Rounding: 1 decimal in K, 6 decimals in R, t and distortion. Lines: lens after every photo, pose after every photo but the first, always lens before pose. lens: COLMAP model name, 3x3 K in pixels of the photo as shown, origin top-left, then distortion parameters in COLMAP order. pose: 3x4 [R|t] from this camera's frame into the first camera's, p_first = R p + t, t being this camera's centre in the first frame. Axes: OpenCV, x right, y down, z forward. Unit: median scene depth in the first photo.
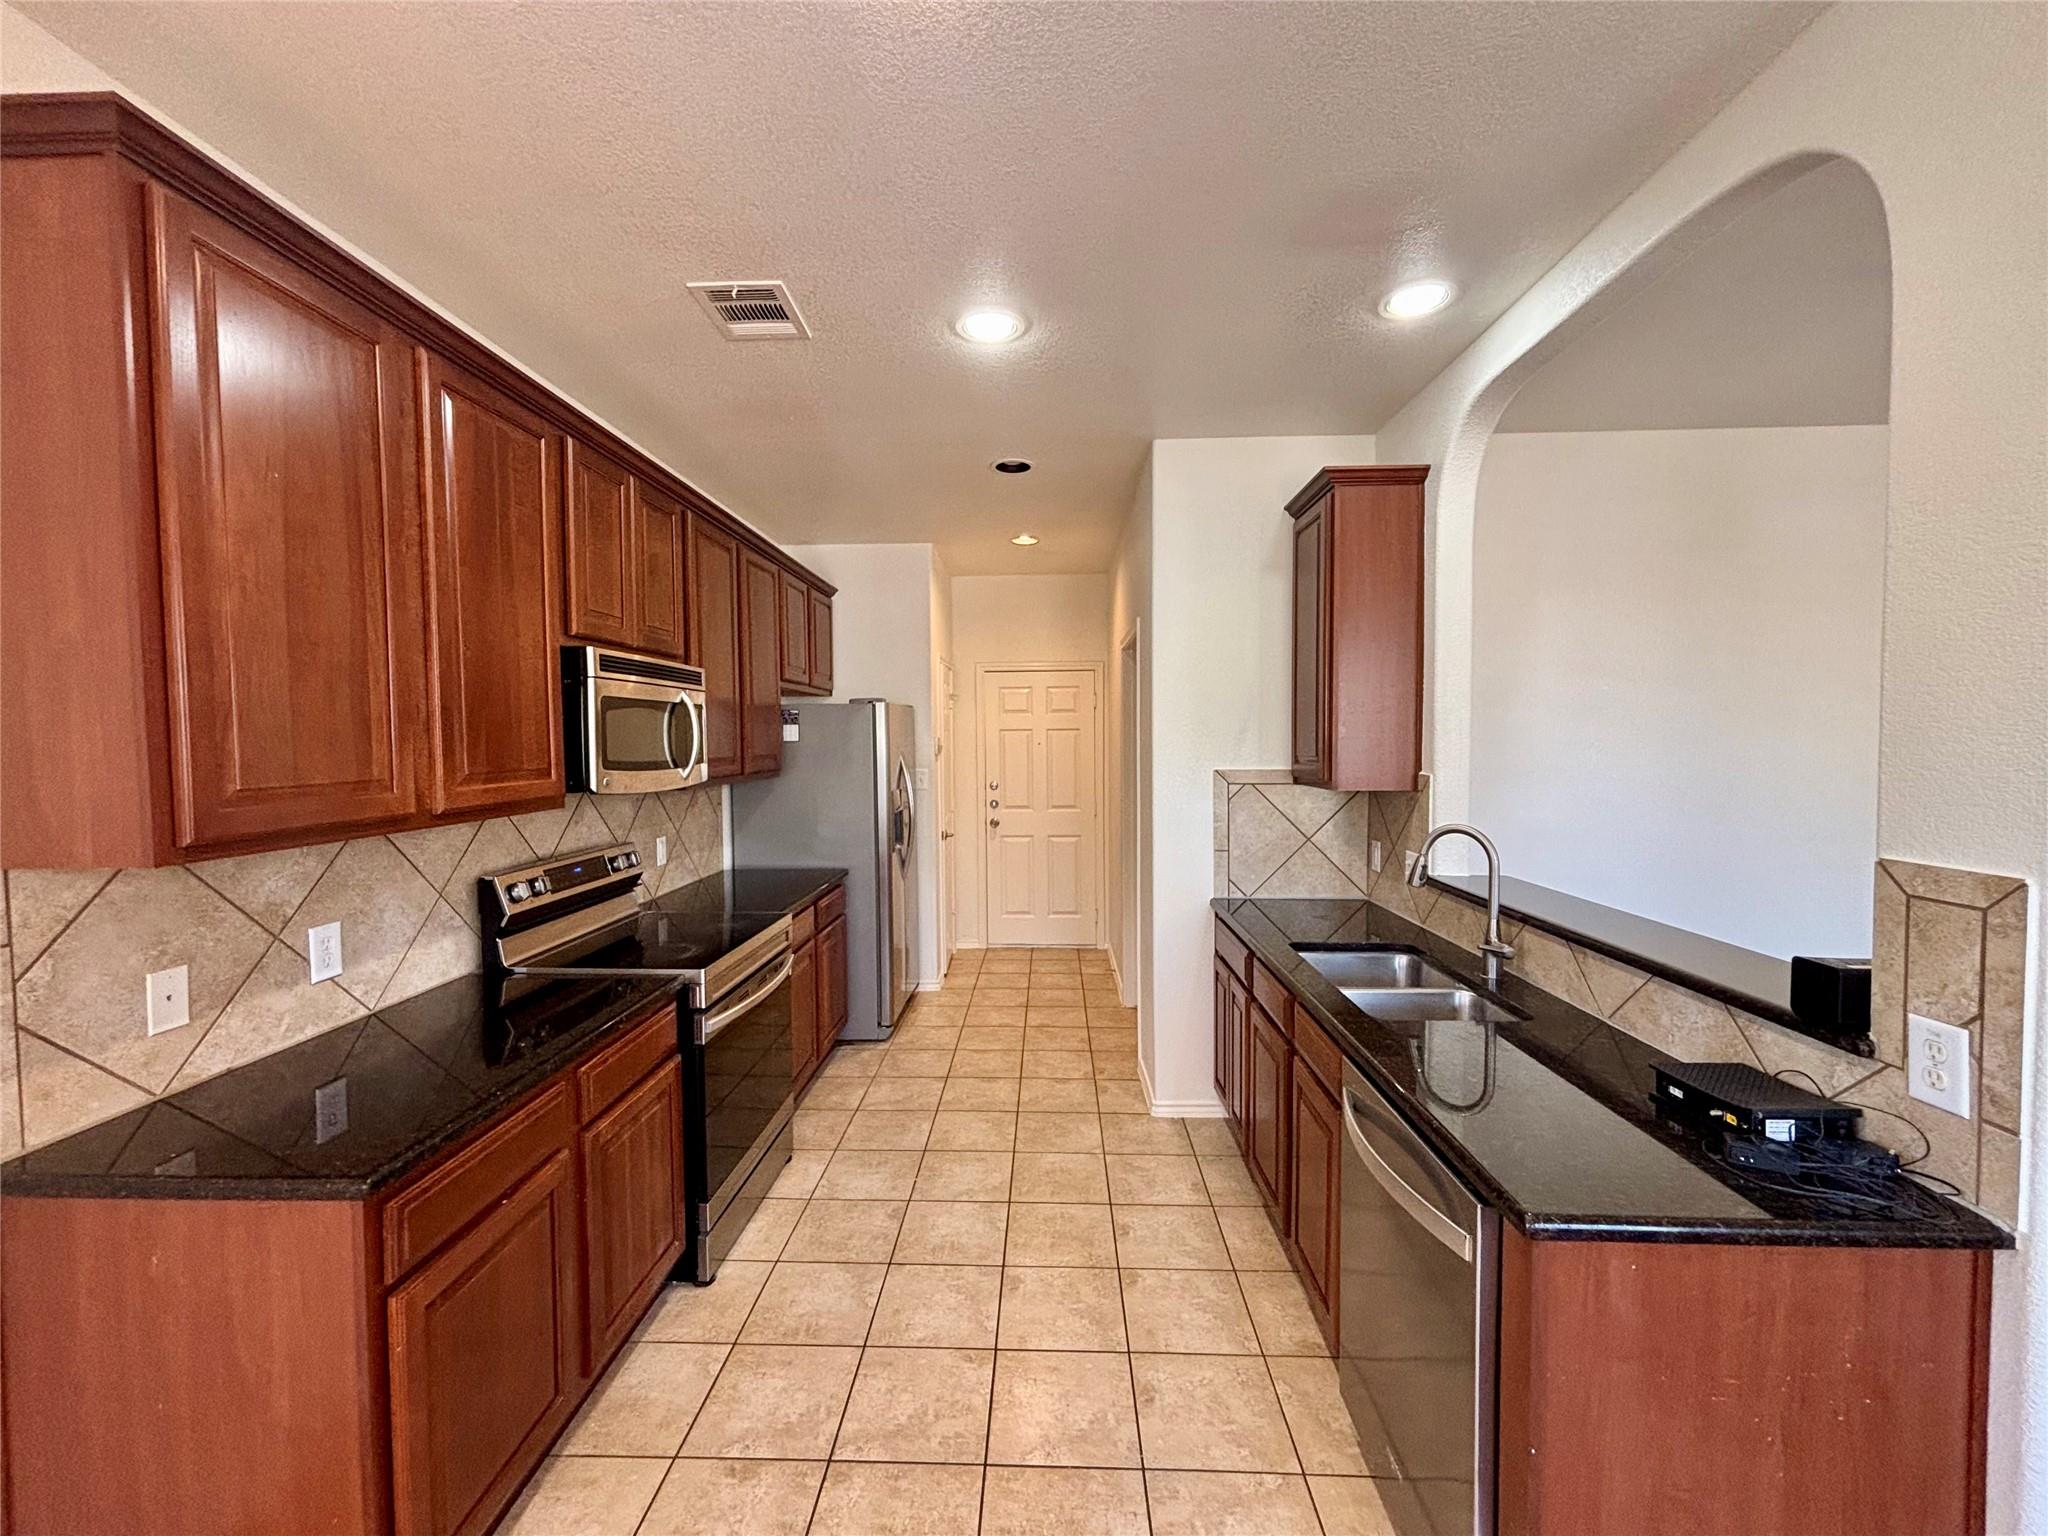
lens RADIAL K [[833.5, 0, 1023.4], [0, 833.5, 770.6], [0, 0, 1]] dist [0.002158, -0.000537]
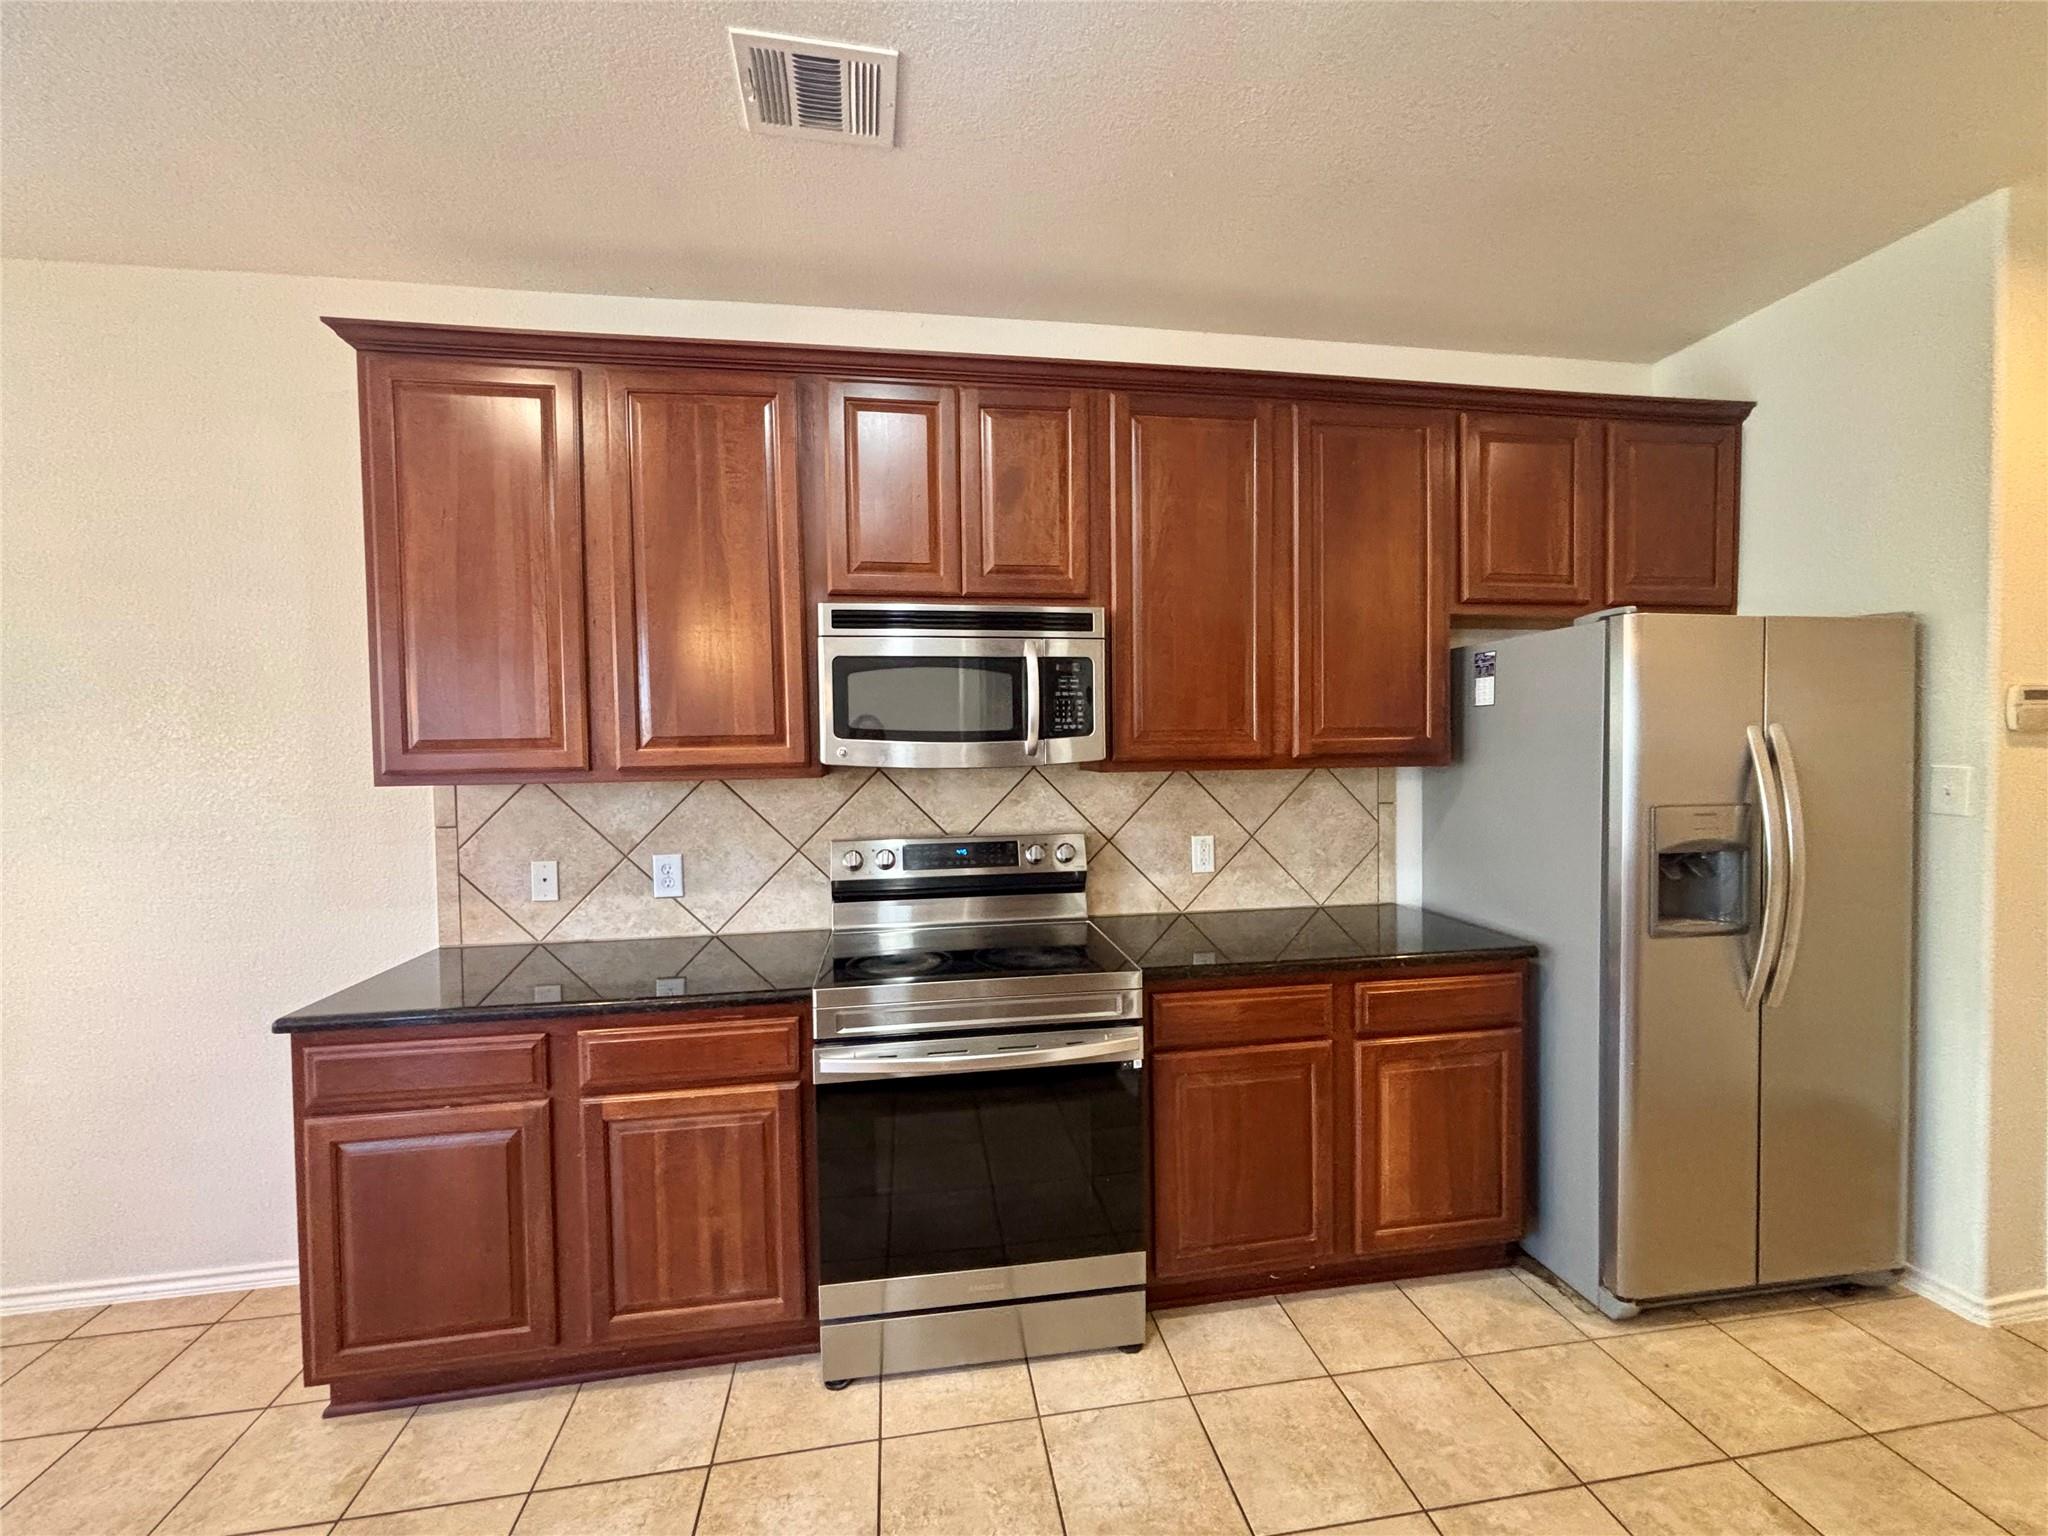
lens RADIAL K [[833.5, 0, 1020.4], [0, 833.5, 767.3], [0, 0, 1]] dist [0.002158, -0.000537]
pose [[0.196550, 0.034167, -0.979898, 0.503893], [-0.027317, 0.999196, 0.029361, -0.001721], [0.980113, 0.020997, 0.197325, 1.226885]]
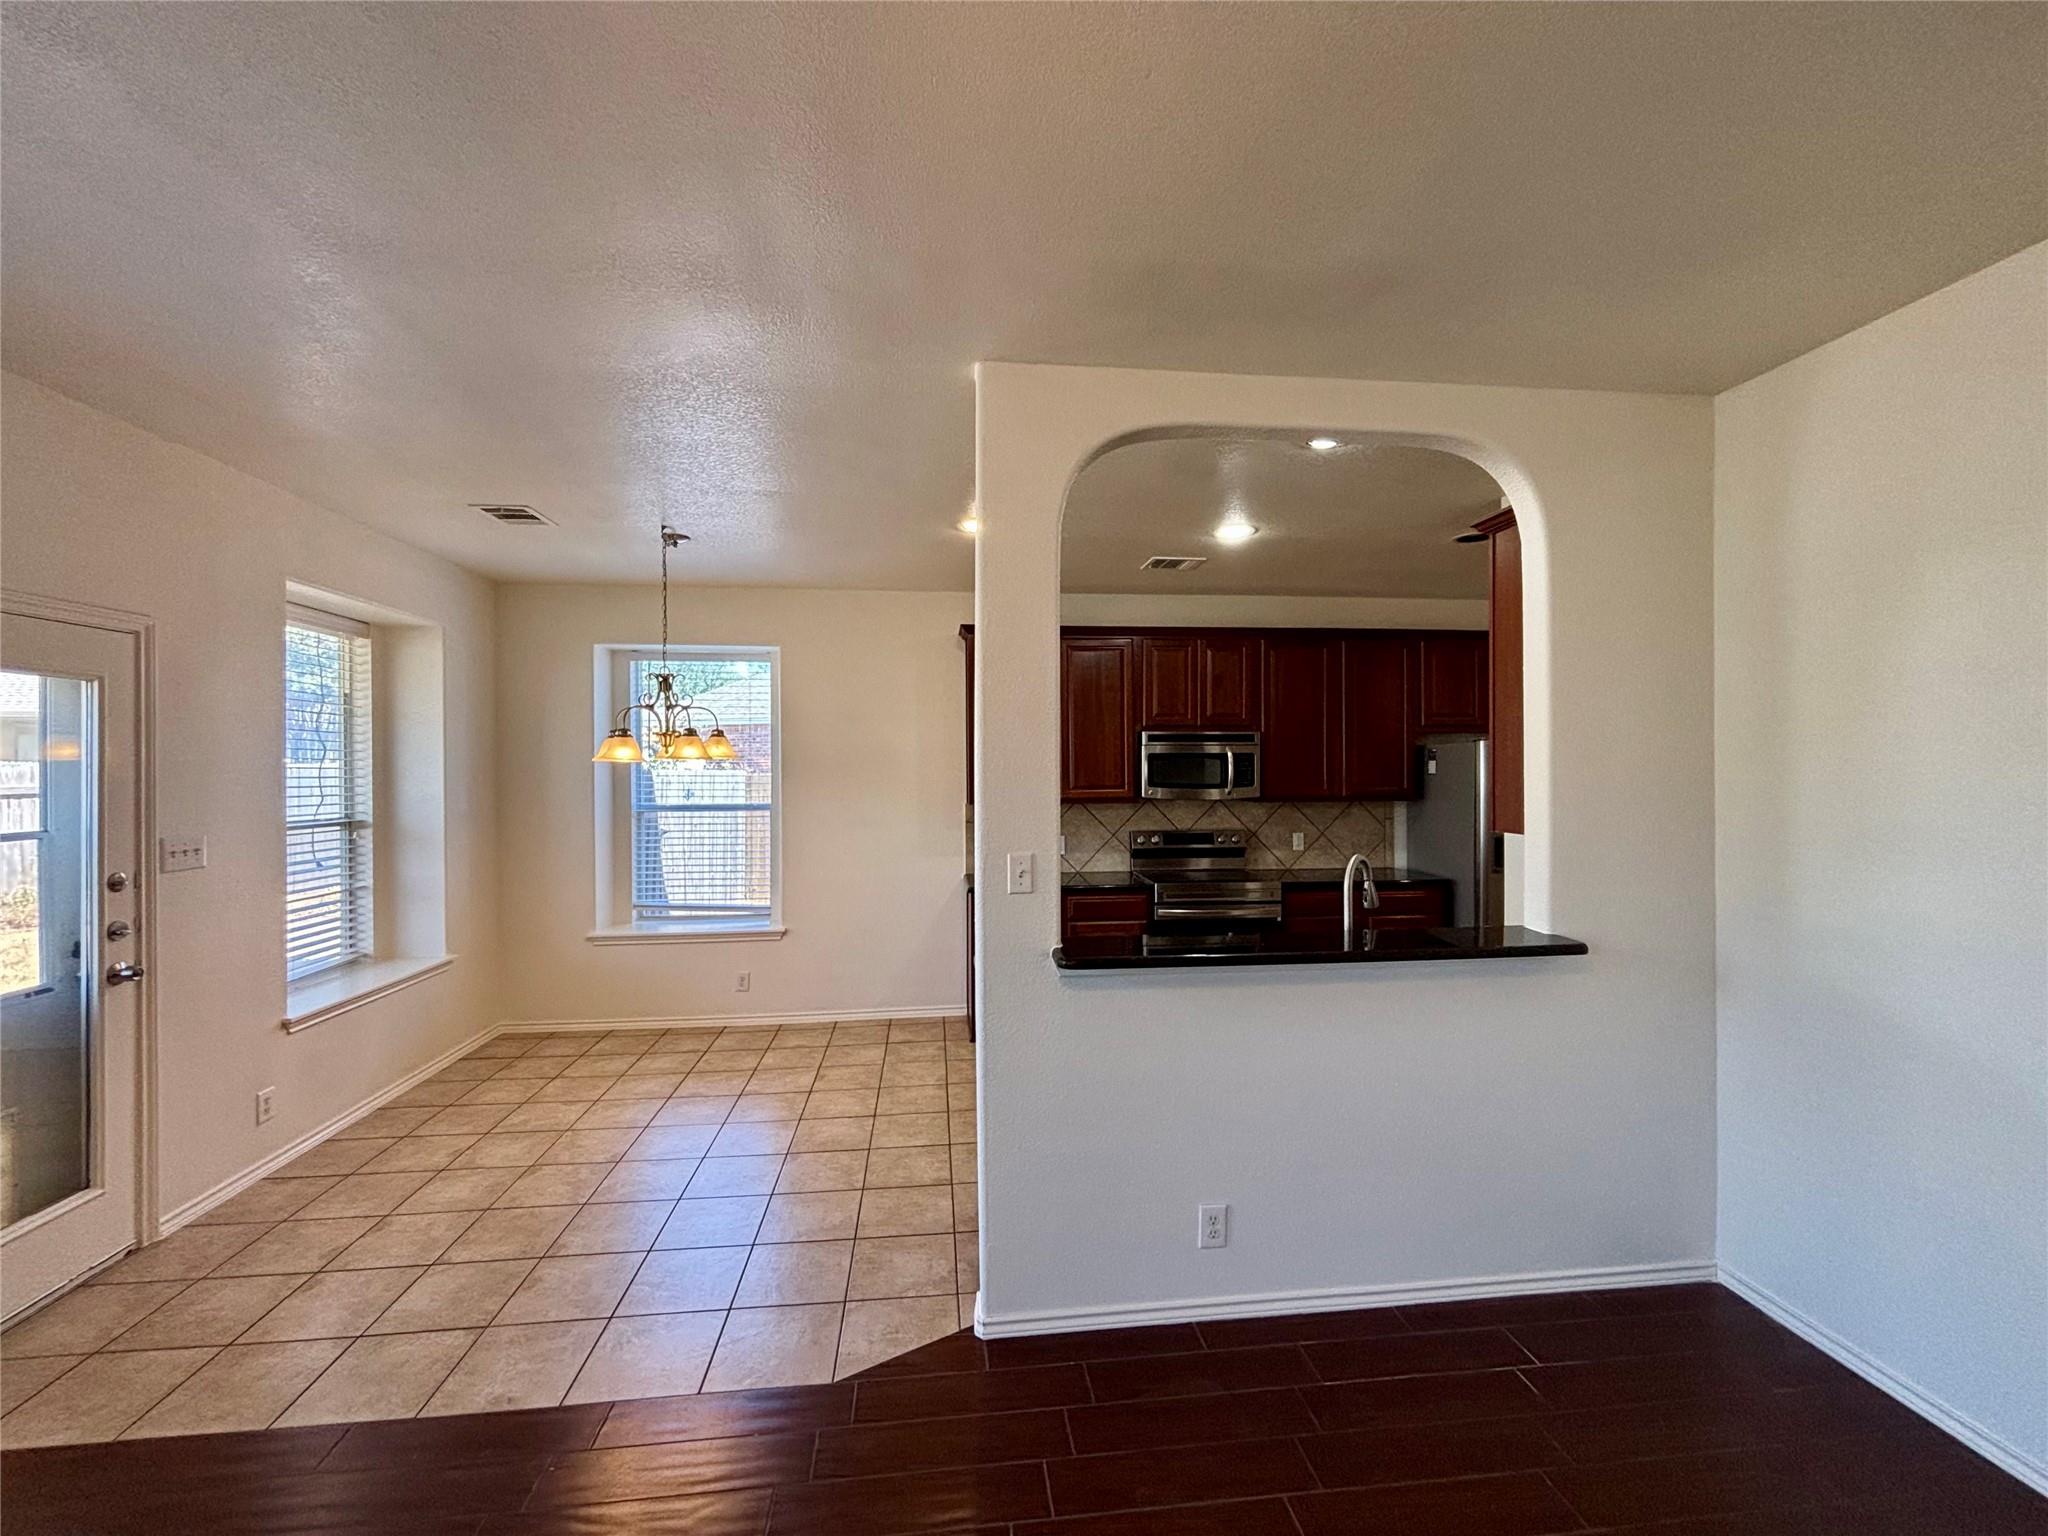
lens RADIAL K [[833.5, 0, 1019.9], [0, 833.5, 769.9], [0, 0, 1]] dist [0.002158, -0.000537]
pose [[0.140945, 0.009269, -0.989974, 1.931930], [-0.036441, 0.999327, 0.004169, -0.051218], [0.989347, 0.035488, 0.141187, 0.430550]]
